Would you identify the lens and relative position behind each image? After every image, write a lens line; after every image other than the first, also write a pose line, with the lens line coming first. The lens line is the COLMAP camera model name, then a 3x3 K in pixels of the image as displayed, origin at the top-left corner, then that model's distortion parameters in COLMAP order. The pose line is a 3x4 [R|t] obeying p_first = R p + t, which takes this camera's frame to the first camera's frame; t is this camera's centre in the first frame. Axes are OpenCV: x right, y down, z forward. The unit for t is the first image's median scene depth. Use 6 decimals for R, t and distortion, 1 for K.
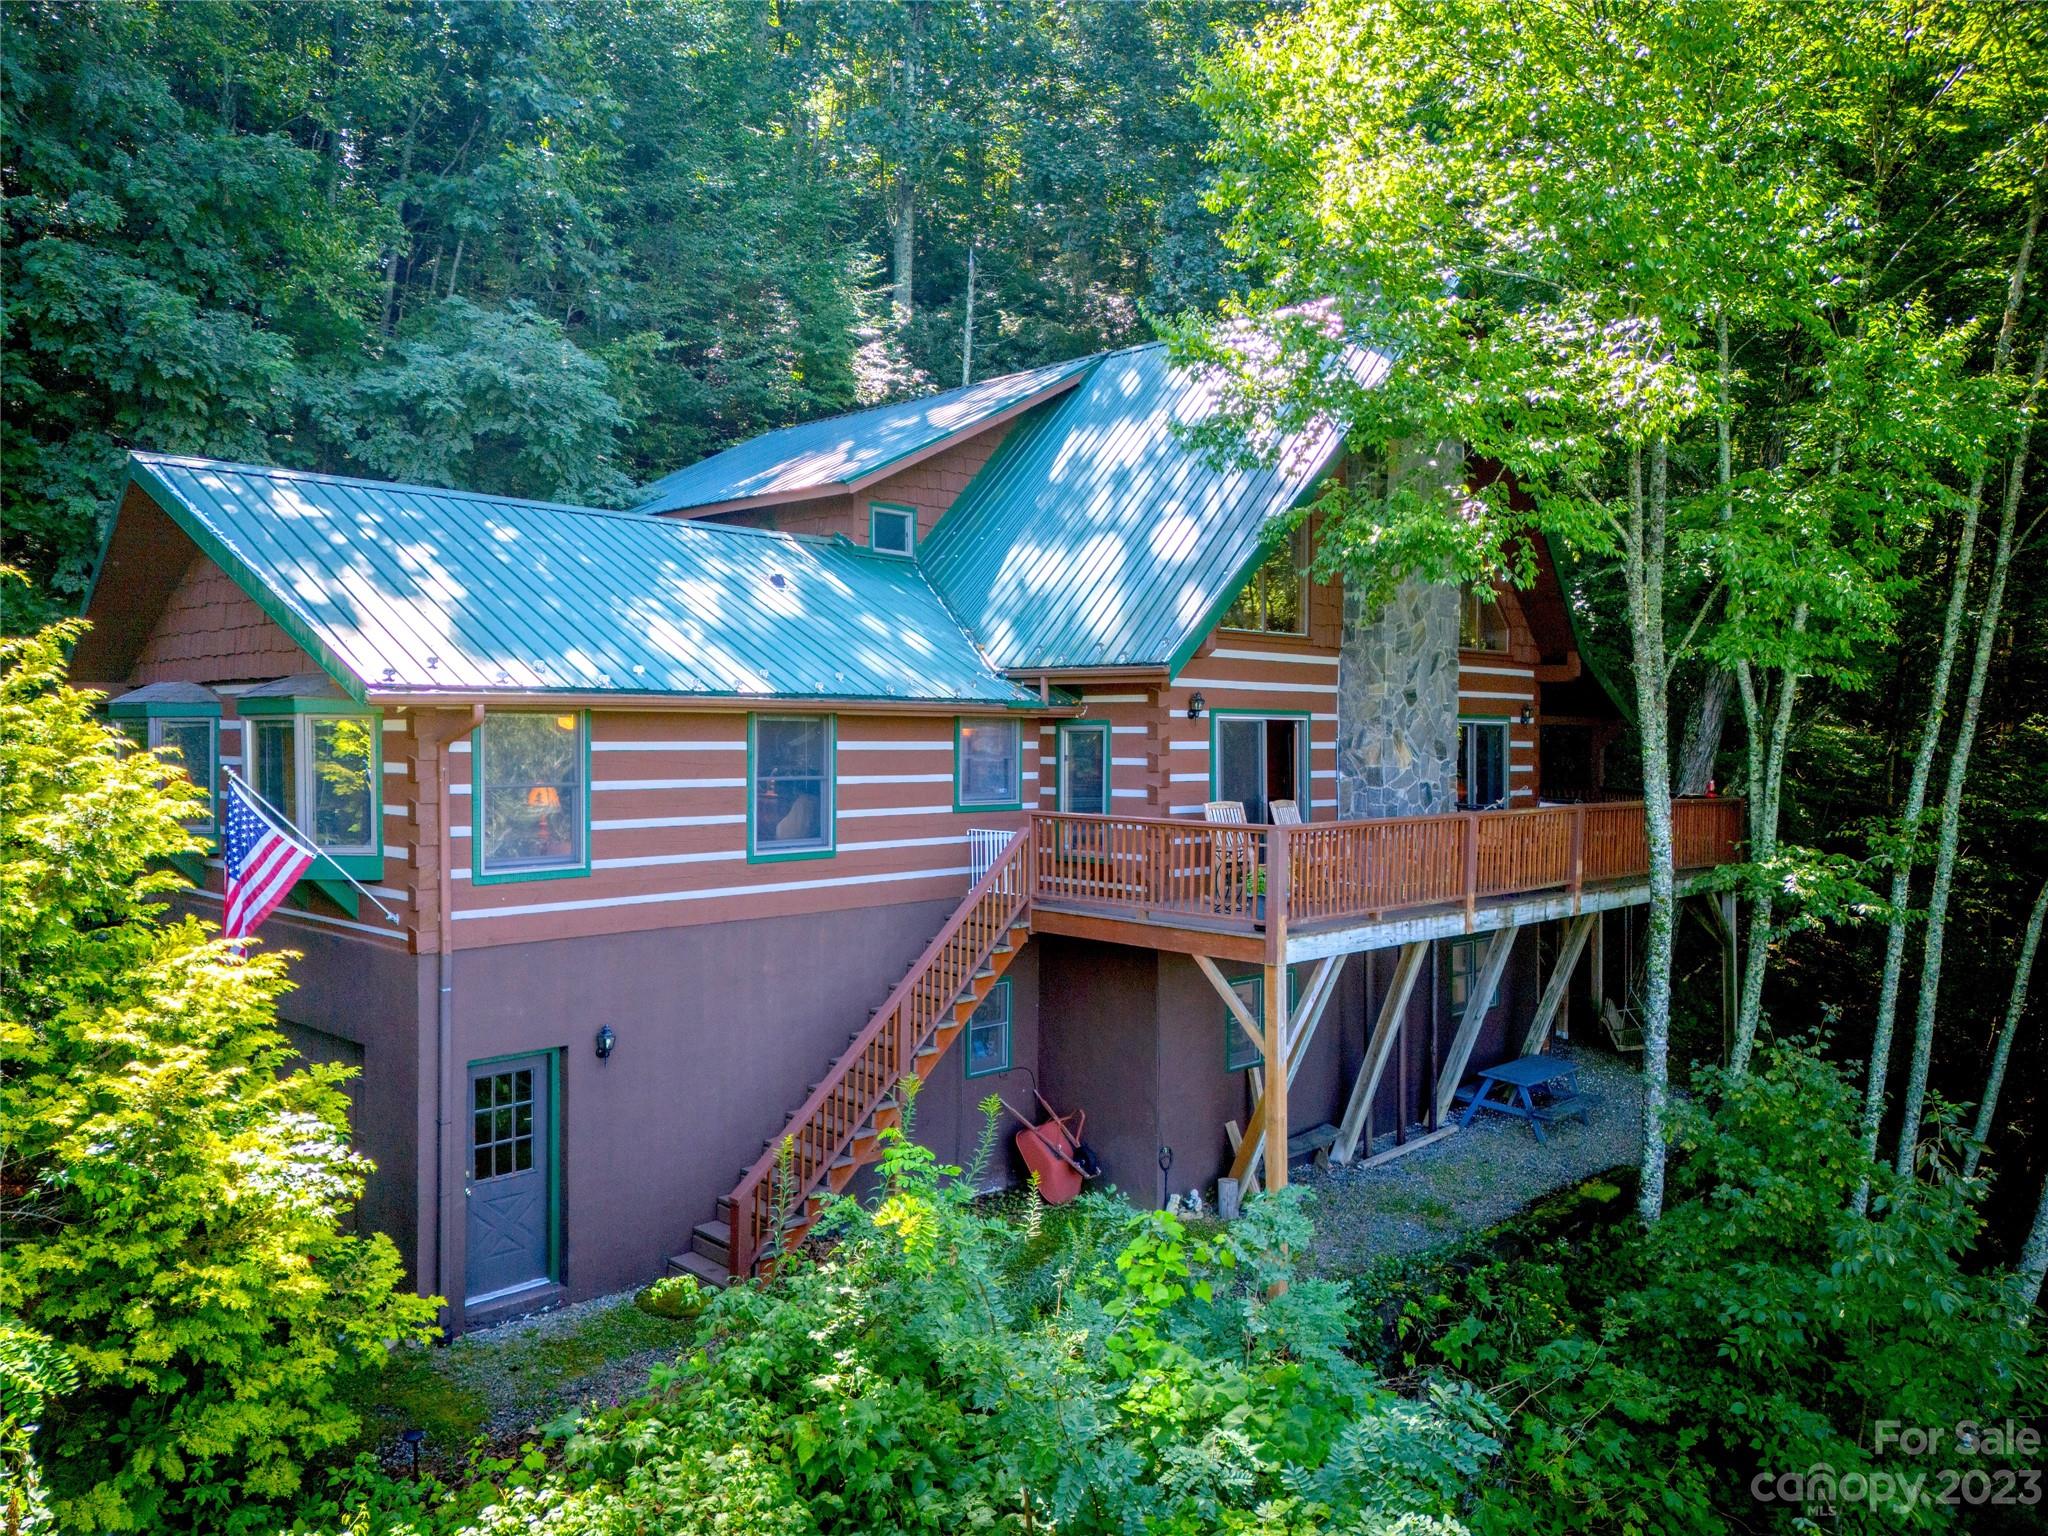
lens RADIAL K [[1487.2, 0, 1024.0], [0, 1487.2, 768.0], [0, 0, 1]] dist [0.073628, -0.002669]
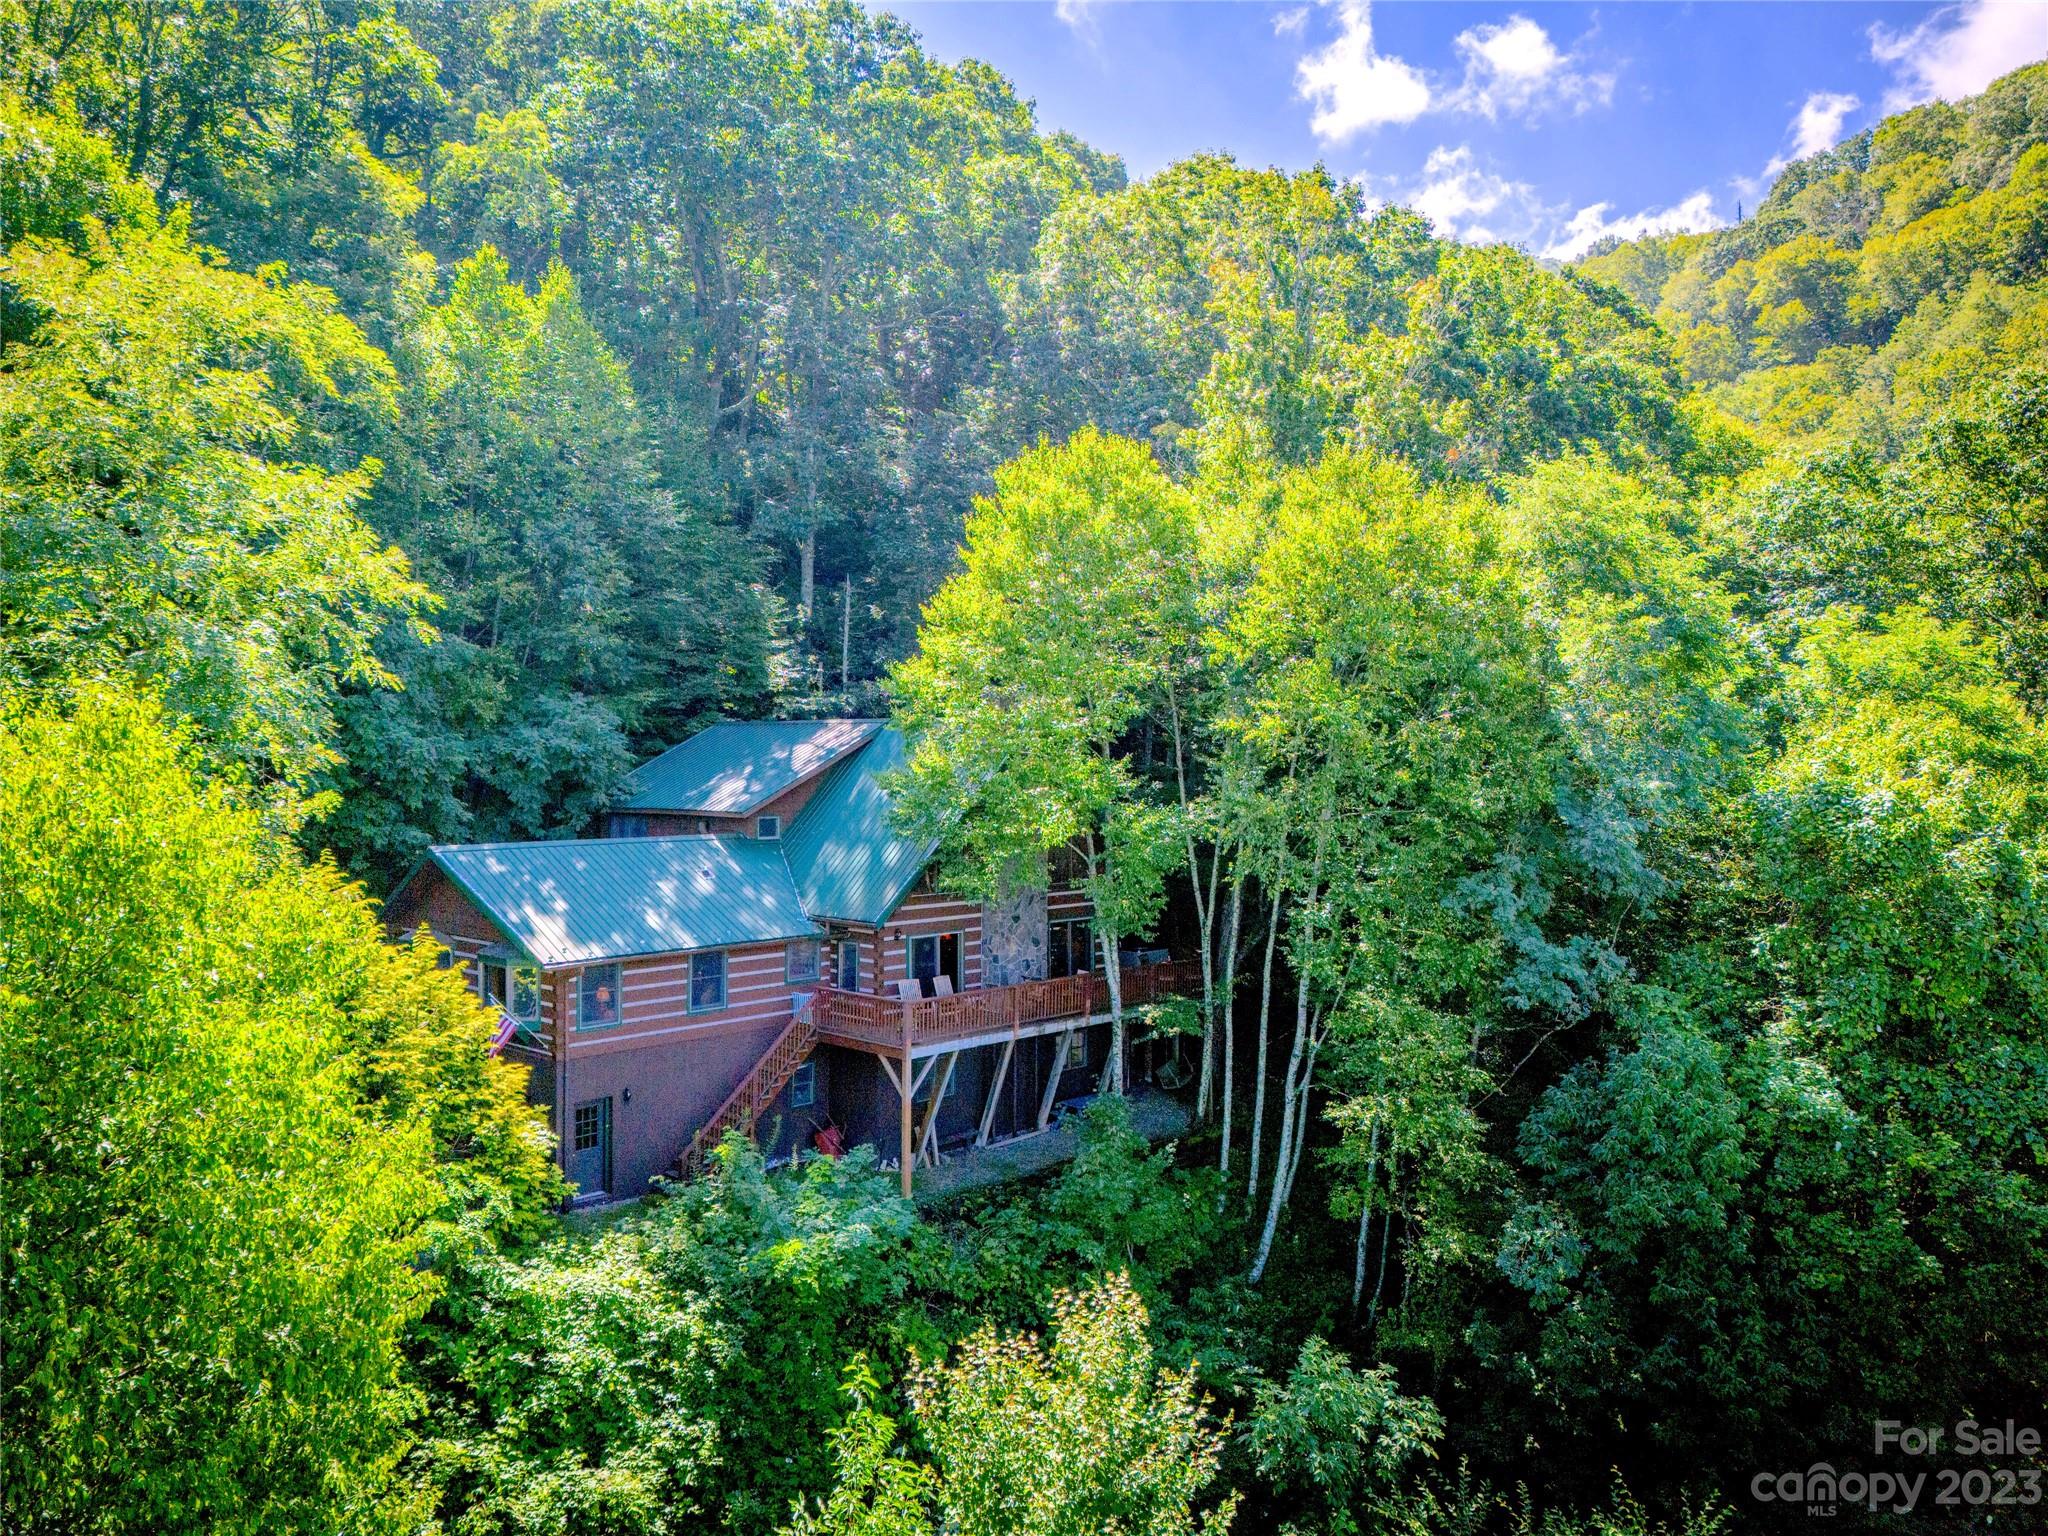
lens RADIAL K [[1487.2, 0, 1024.0], [0, 1487.2, 768.0], [0, 0, 1]] dist [0.073628, -0.002669]
pose [[0.999922, -0.005153, 0.011378, 0.276138], [0.005355, 0.999827, -0.017816, -0.244447], [-0.011285, 0.017876, 0.999777, -1.180802]]
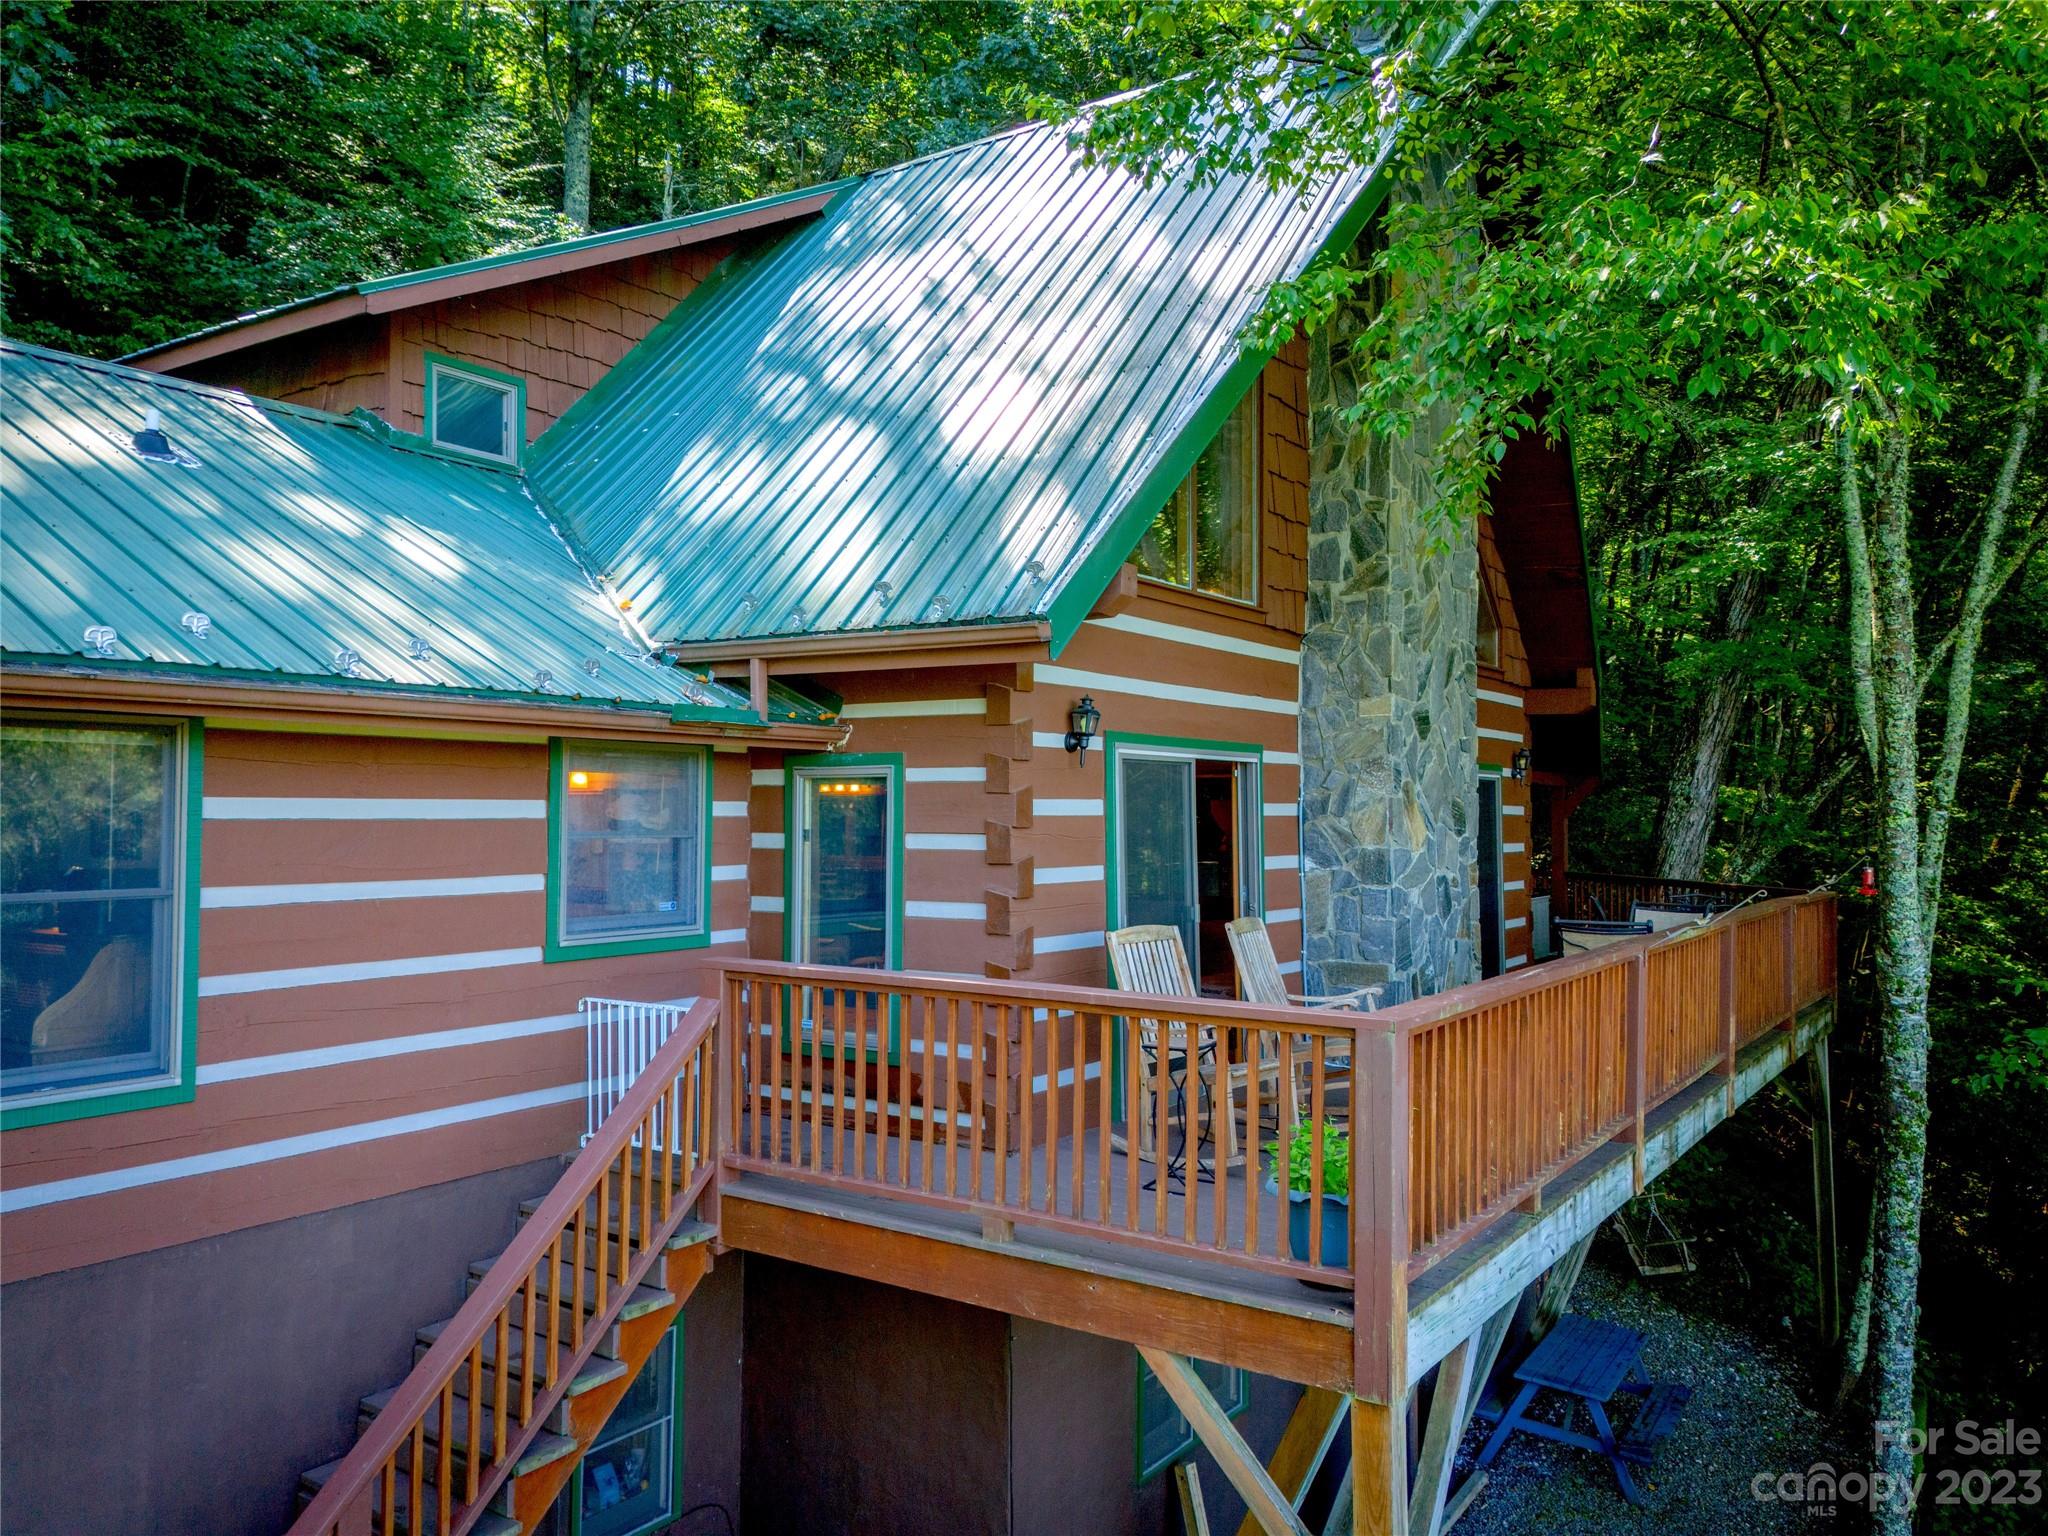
lens RADIAL K [[1487.2, 0, 1024.0], [0, 1487.2, 768.0], [0, 0, 1]] dist [0.073628, -0.002669]
pose [[0.984103, 0.003085, 0.177573, 0.012606], [0.005676, 0.998792, -0.048806, -0.004778], [-0.177509, 0.049038, 0.982897, 0.533396]]
